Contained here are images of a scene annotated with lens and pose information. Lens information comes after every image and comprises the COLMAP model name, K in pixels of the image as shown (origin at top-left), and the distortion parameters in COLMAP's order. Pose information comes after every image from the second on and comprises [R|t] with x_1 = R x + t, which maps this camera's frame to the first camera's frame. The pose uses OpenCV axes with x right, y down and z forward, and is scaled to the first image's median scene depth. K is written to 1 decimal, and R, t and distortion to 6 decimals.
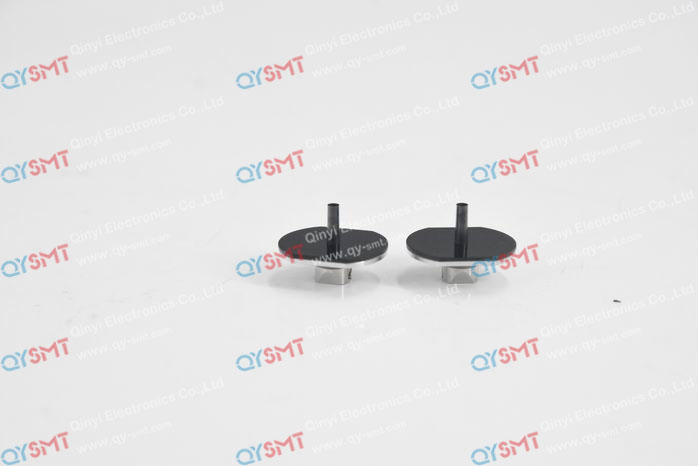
lens RADIAL K [[1833.5, 0, 348.3], [0, 1833.5, 232.7], [0, 0, 1]] dist [0.008065, 0.000000]
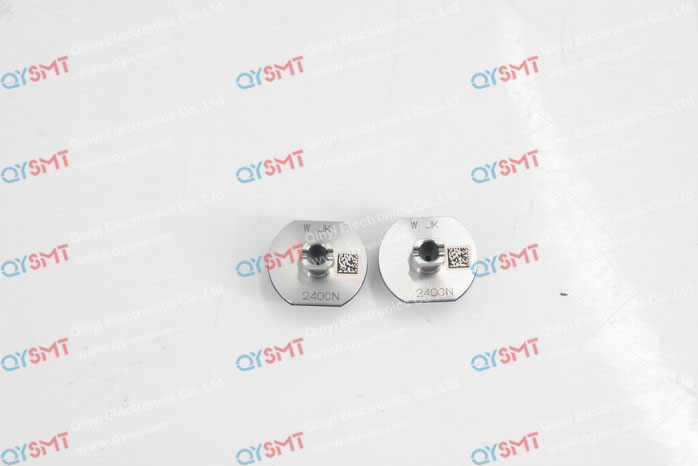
lens RADIAL K [[2093.3, 0, 348.7], [0, 2093.3, 233.4], [0, 0, 1]] dist [0.011570, 0.000000]
pose [[0.999997, -0.000026, 0.002256, -0.002315], [0.000023, 0.999999, 0.001162, -0.000953], [-0.002256, -0.001162, 0.999997, -0.141728]]
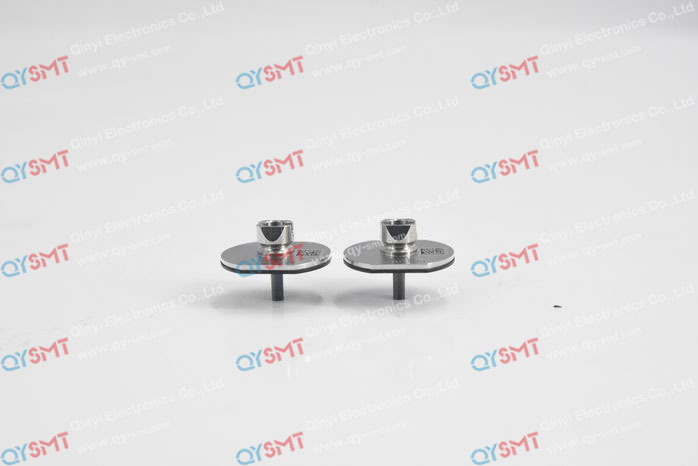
lens RADIAL K [[1499.9, 0, 350.9], [0, 1499.9, 234.2], [0, 0, 1]] dist [0.002551, 0.000000]
pose [[0.999996, -0.000035, -0.002896, 0.003818], [0.000030, 0.999998, -0.001738, 0.002256], [0.002896, 0.001738, 0.999994, 0.182041]]
